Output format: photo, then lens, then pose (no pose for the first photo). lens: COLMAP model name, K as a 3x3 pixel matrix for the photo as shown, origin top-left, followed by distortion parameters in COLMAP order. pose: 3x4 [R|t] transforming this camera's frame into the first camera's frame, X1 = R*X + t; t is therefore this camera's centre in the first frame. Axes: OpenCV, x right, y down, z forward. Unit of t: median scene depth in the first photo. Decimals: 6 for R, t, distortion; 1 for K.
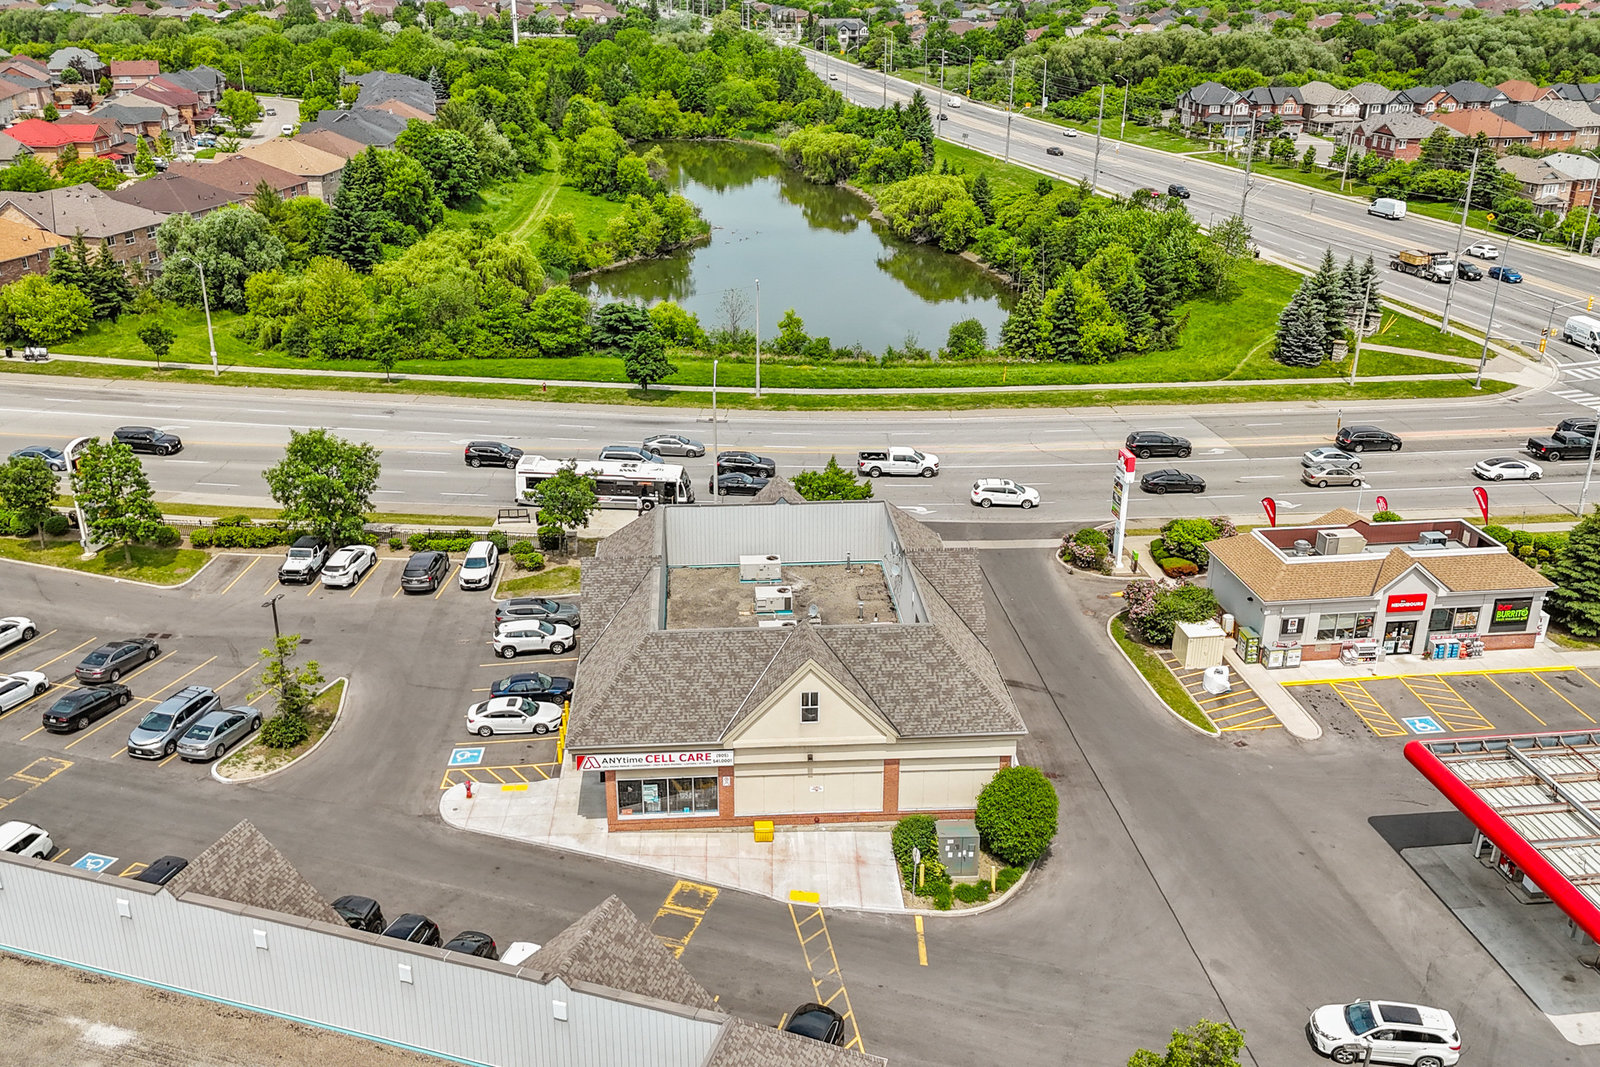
lens RADIAL K [[1443.8, 0, 765.8], [0, 1443.8, 510.2], [0, 0, 1]] dist [0.142777, -0.231224]
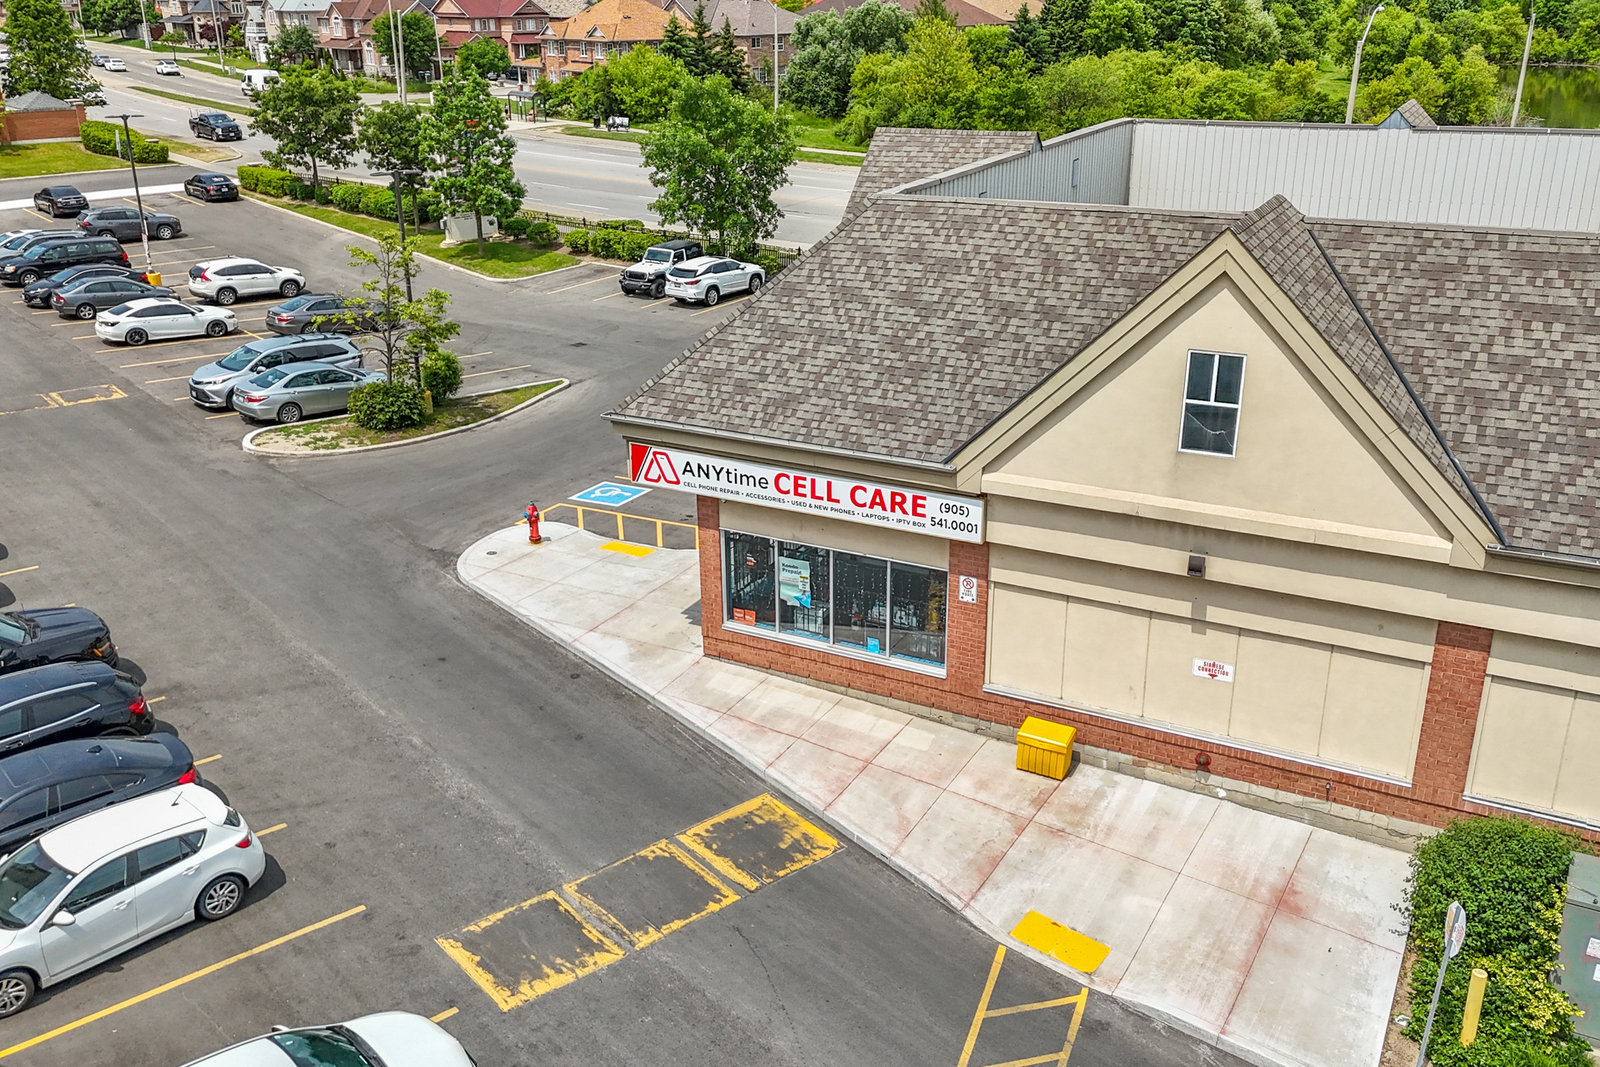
lens RADIAL K [[1443.8, 0, 765.8], [0, 1443.8, 510.2], [0, 0, 1]] dist [0.142777, -0.231224]
pose [[0.859666, 0.183796, -0.476647, 0.103836], [-0.186506, 0.981551, 0.042111, 0.160772], [0.475593, 0.052696, 0.878085, 0.643624]]
